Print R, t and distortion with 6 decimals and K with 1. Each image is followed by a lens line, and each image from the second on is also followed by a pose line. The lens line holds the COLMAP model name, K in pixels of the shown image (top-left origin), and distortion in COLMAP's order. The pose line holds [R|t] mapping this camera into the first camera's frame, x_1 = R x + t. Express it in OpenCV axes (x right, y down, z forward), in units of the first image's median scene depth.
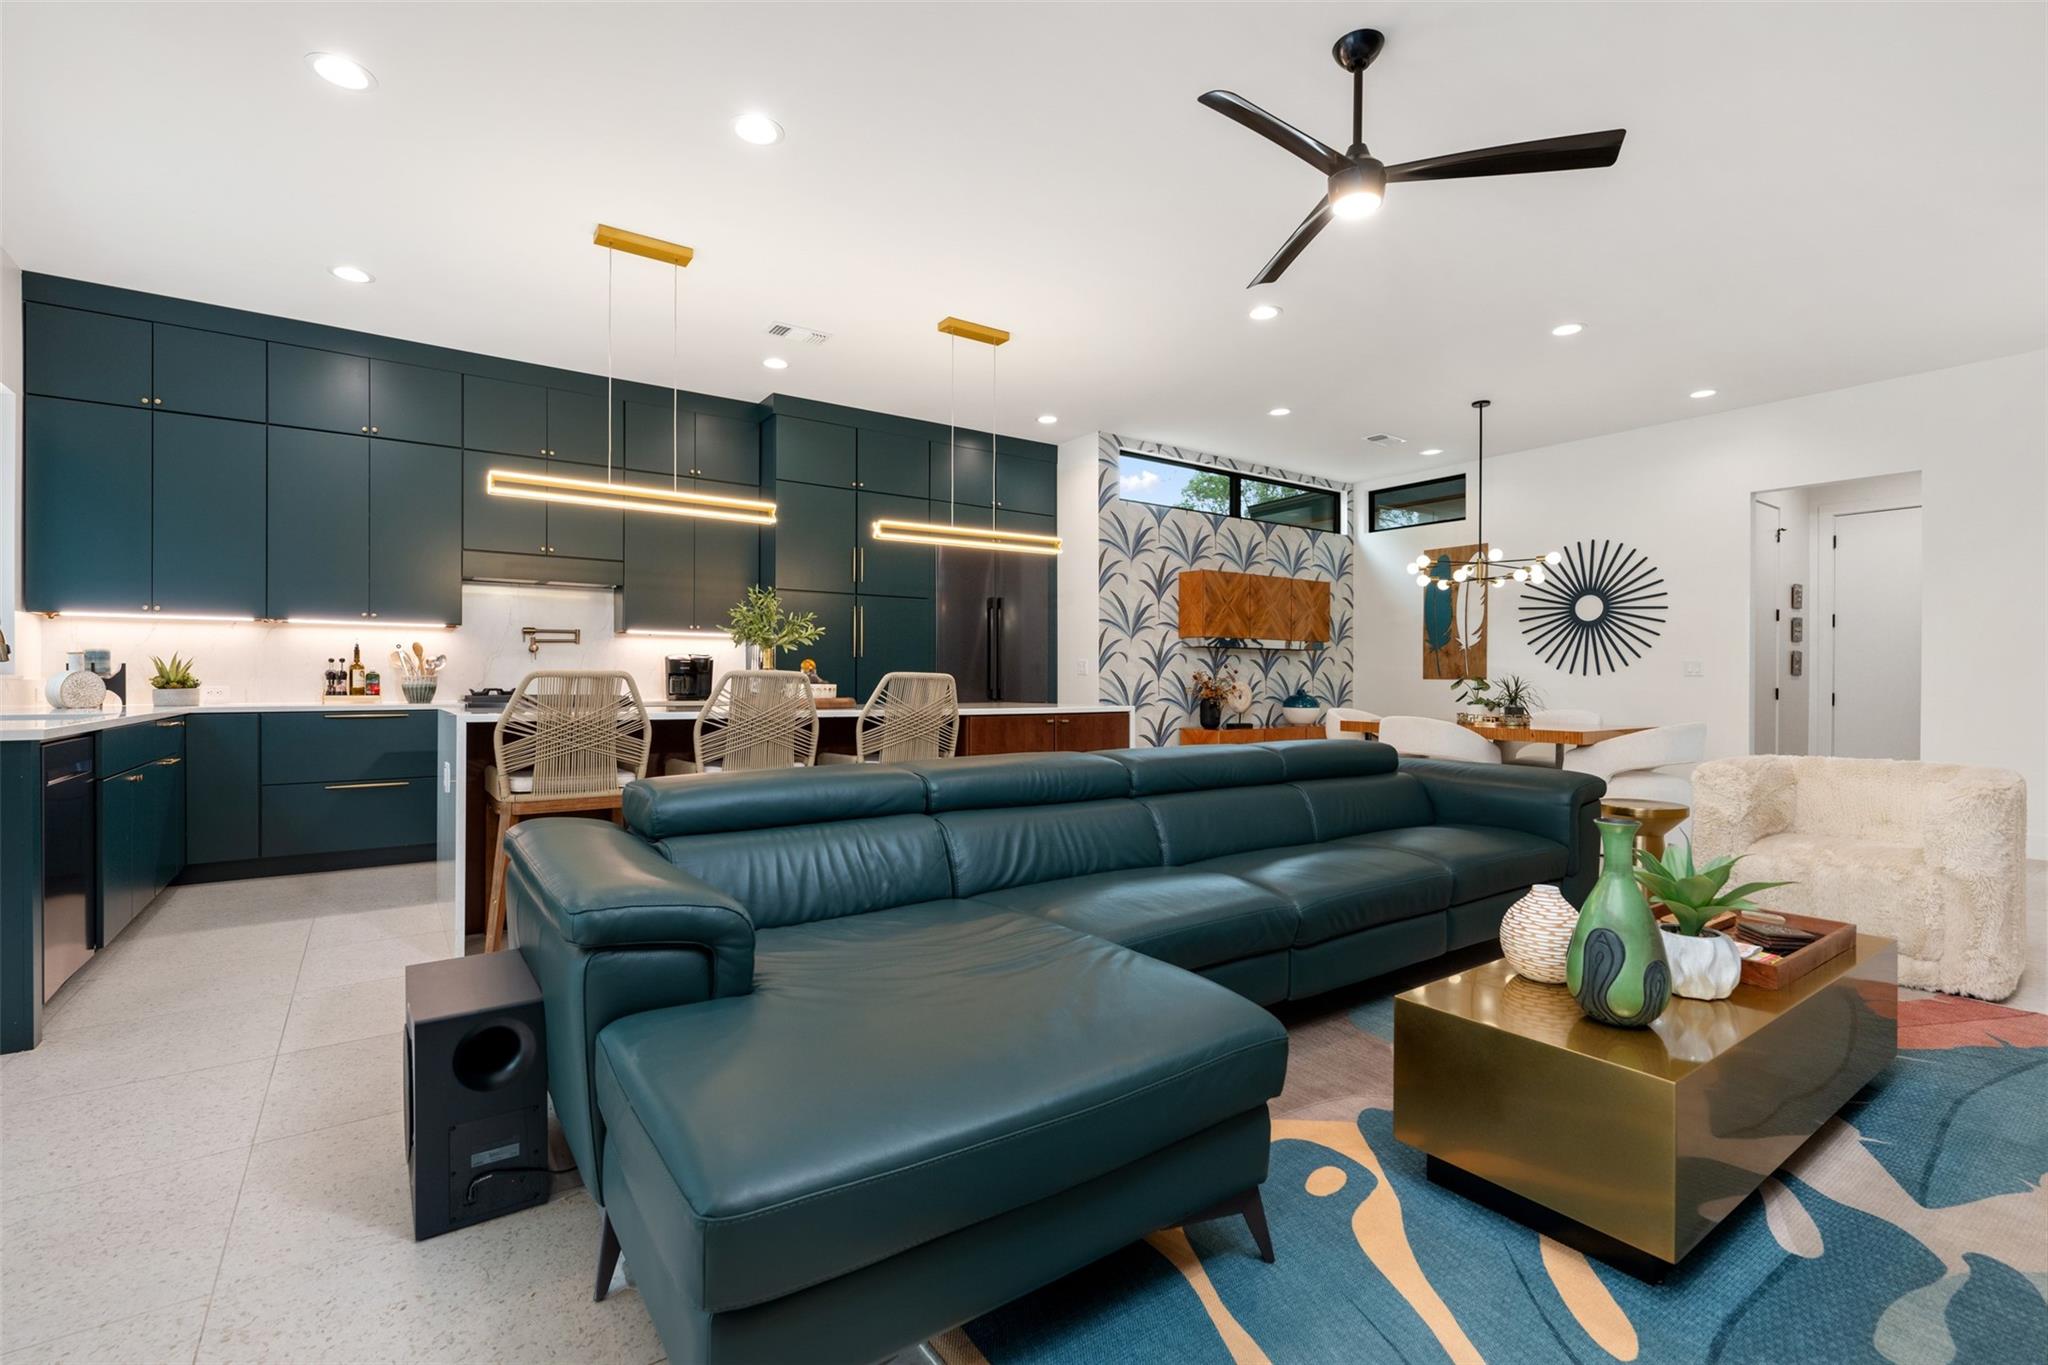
lens RADIAL K [[897.2, 0, 1018.9], [0, 897.2, 683.3], [0, 0, 1]] dist [-0.001606, -0.000021]
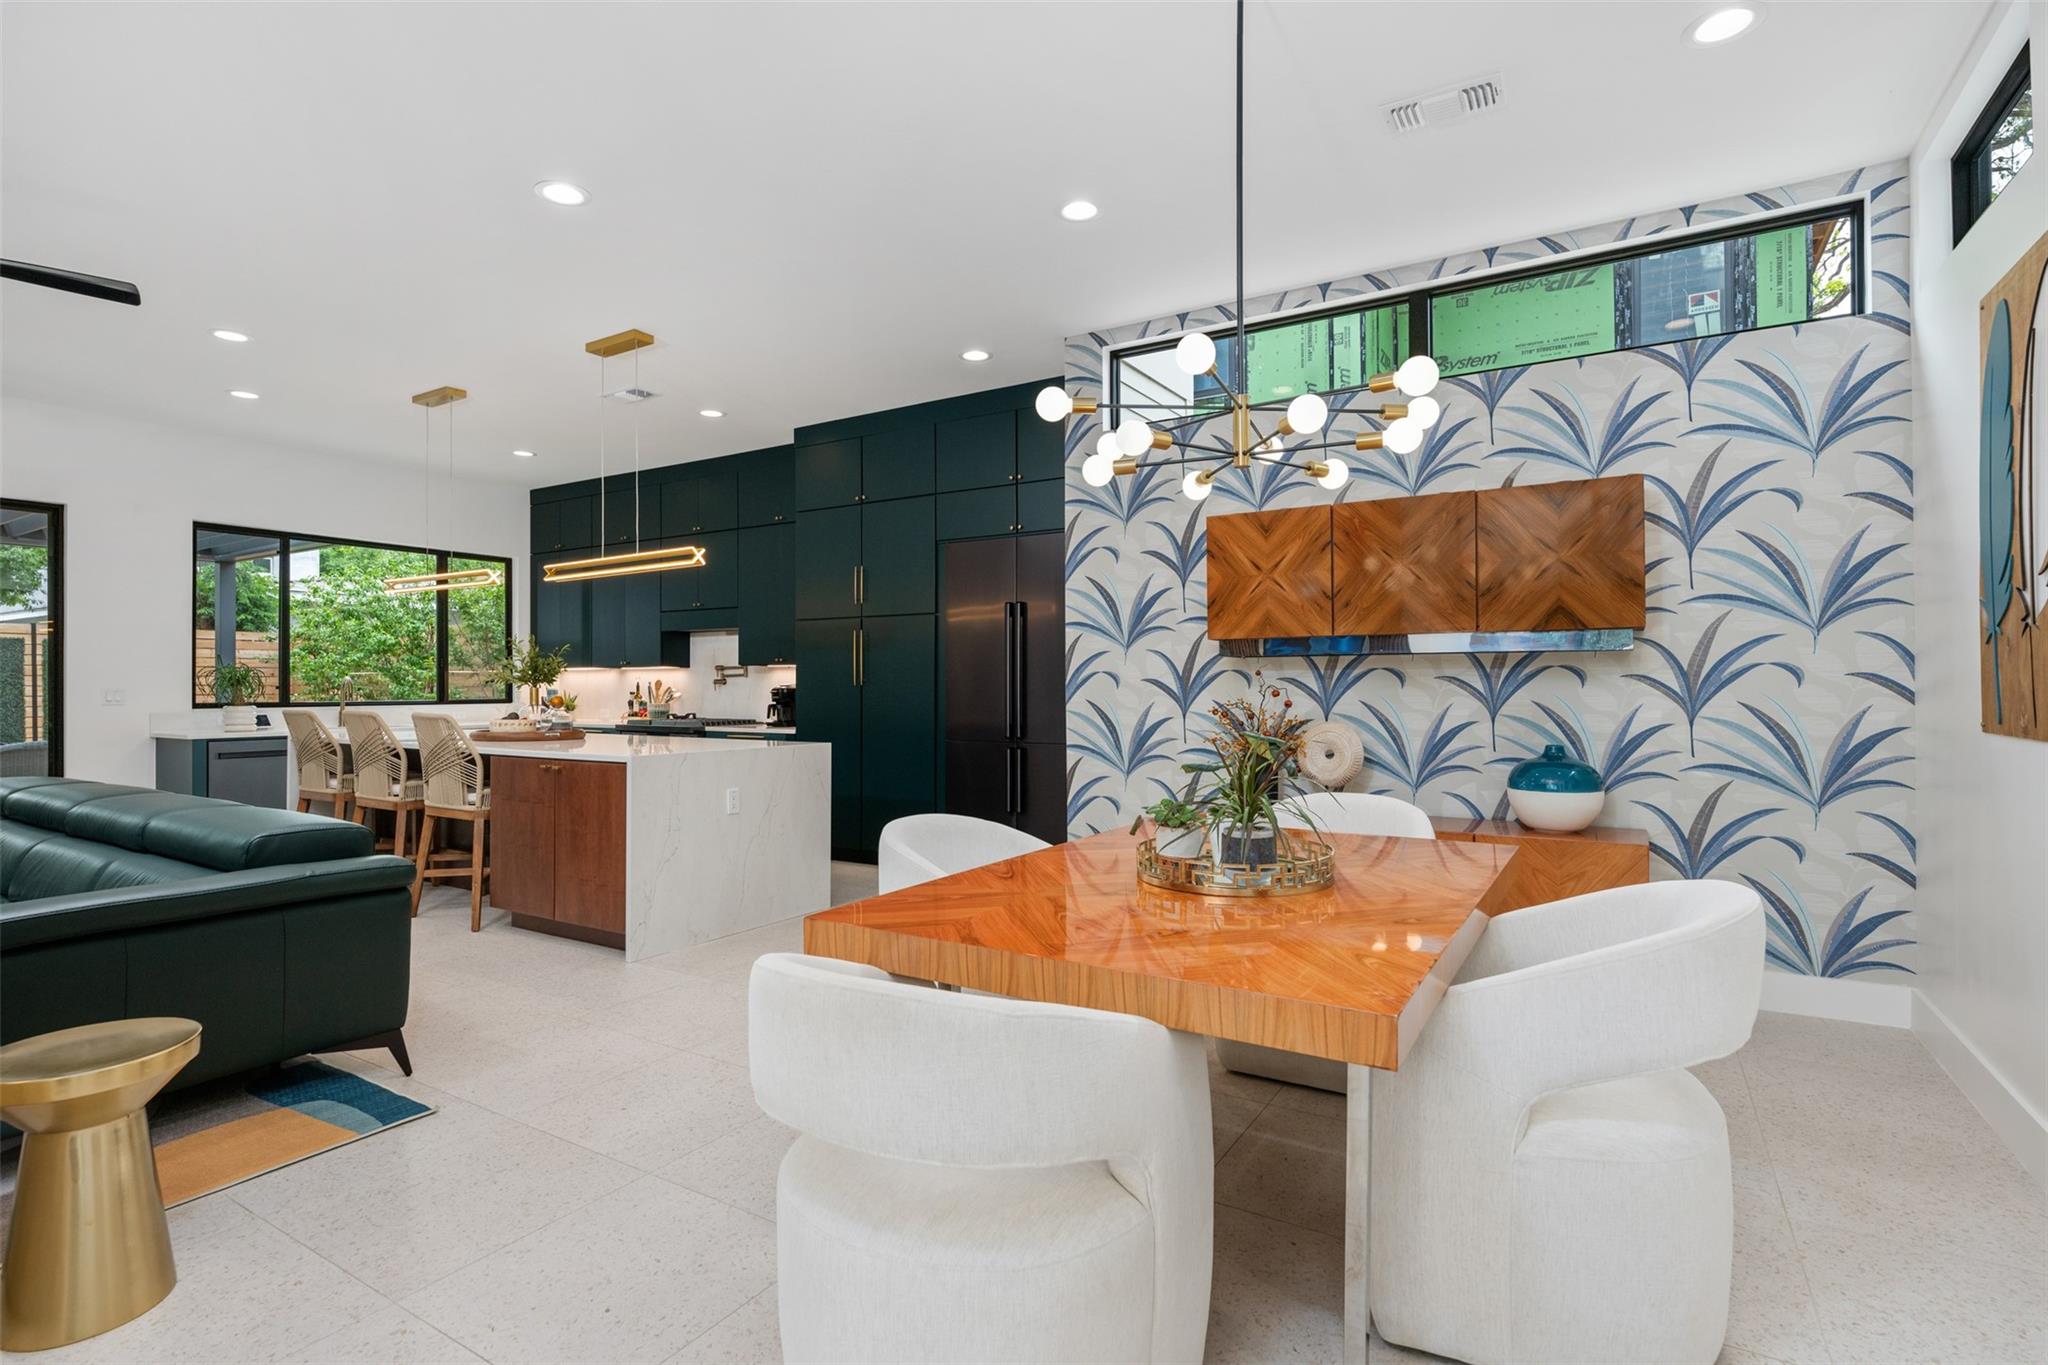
lens RADIAL K [[999.4, 0, 1019.7], [0, 999.4, 679.7], [0, 0, 1]] dist [0.001618, -0.000376]
pose [[0.385859, -0.011131, -0.922490, 0.748243], [-0.004486, 0.999893, -0.013941, -0.019332], [0.922547, 0.009518, 0.385768, 0.682803]]
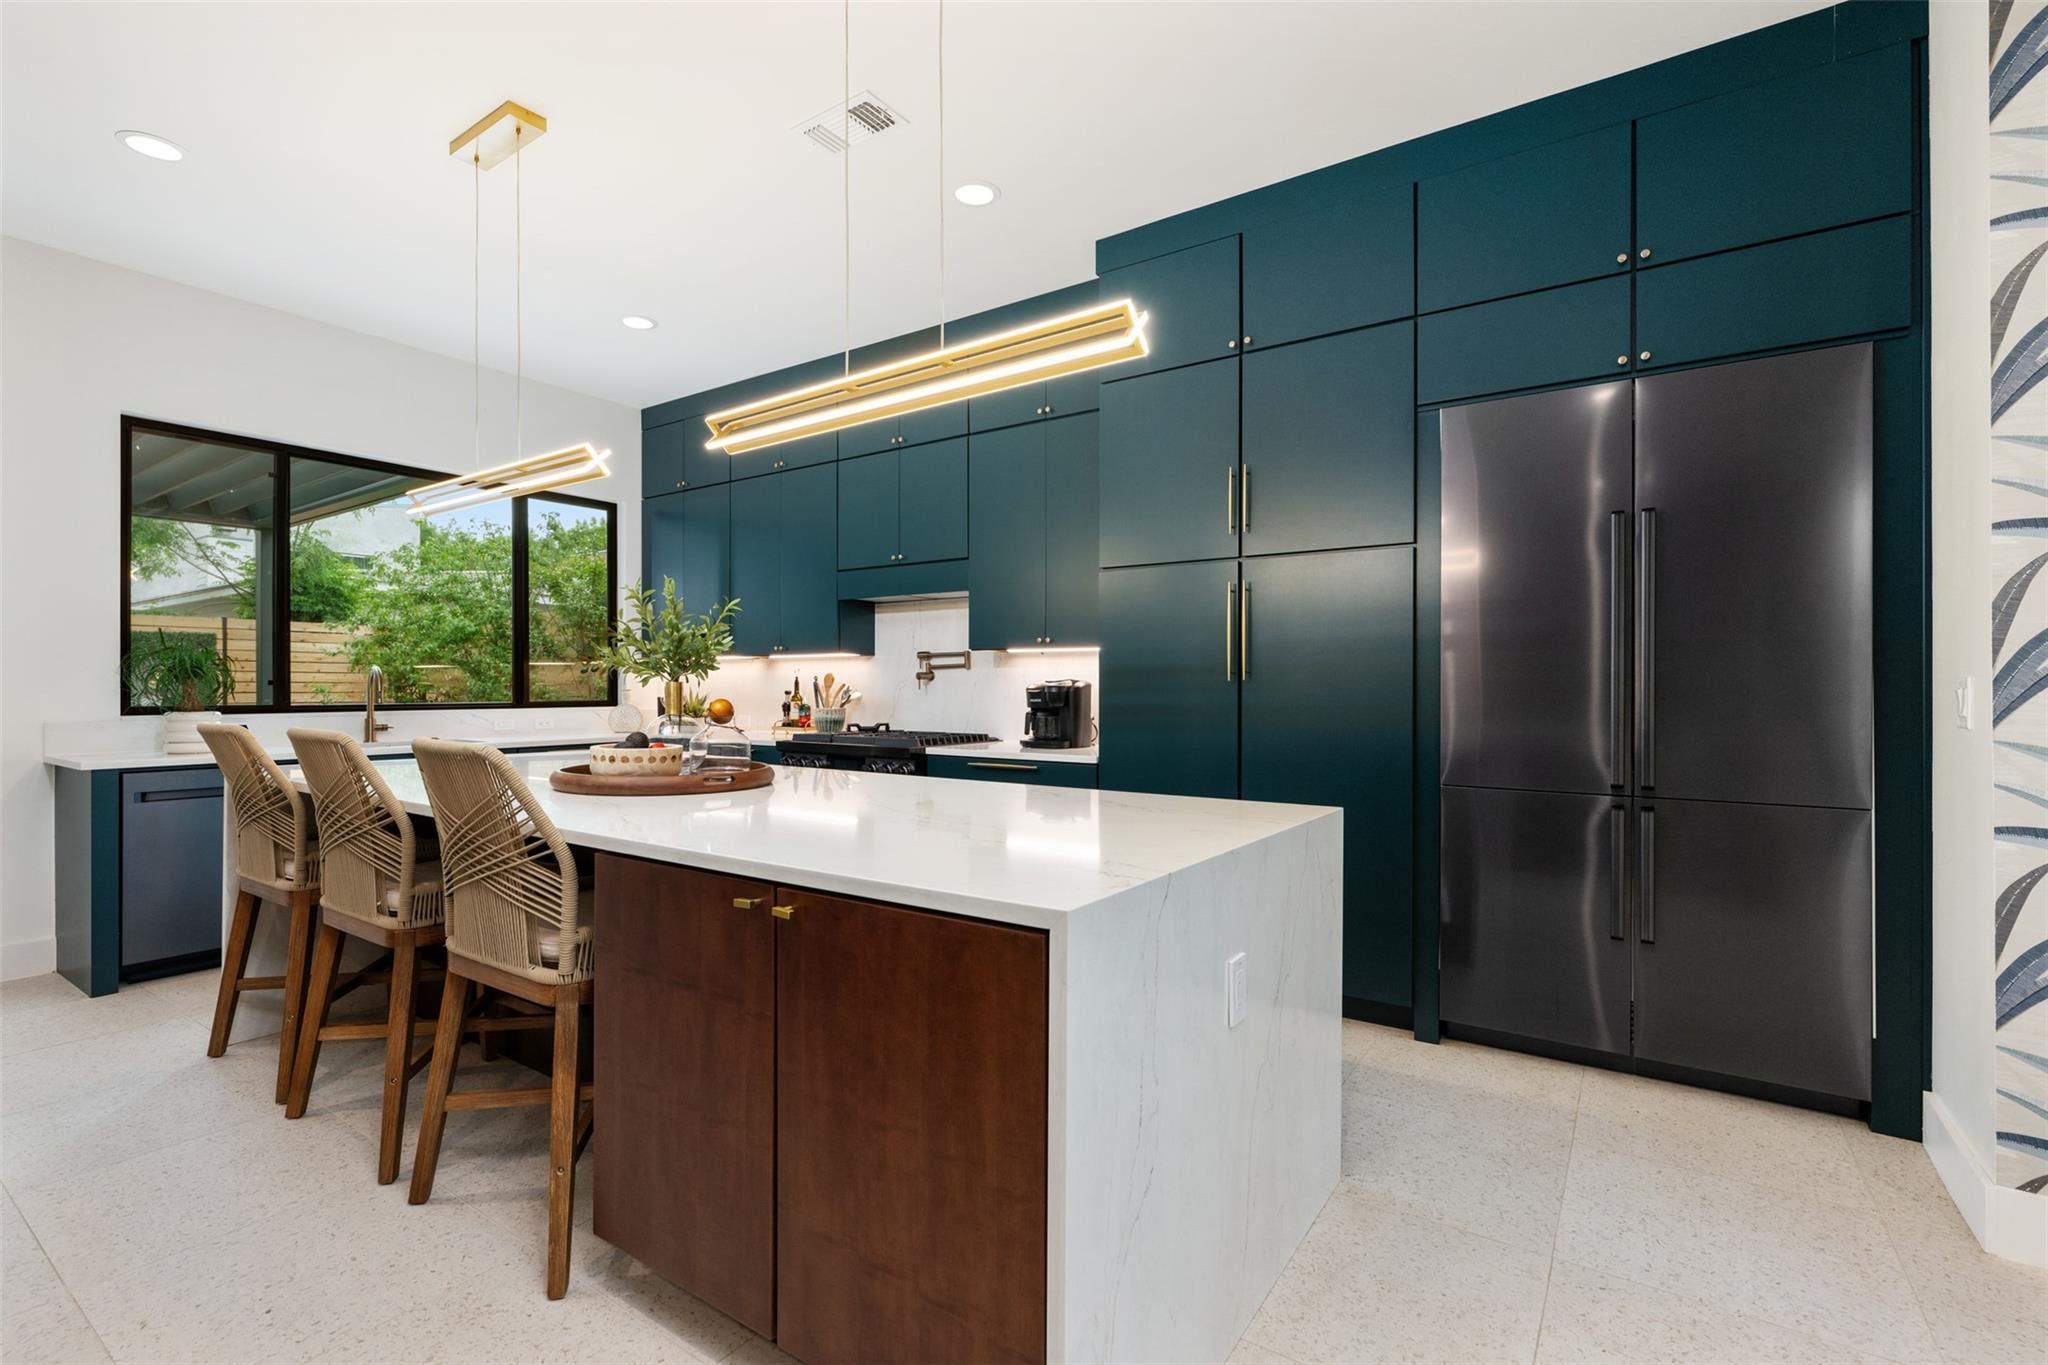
lens RADIAL K [[938.4, 0, 1023.0], [0, 938.4, 688.0], [0, 0, 1]] dist [0.001746, 0.000569]
pose [[0.339697, -0.001908, -0.940533, 0.256142], [-0.008298, 0.999953, -0.005026, -0.019469], [0.940498, 0.009512, 0.339665, 0.635468]]
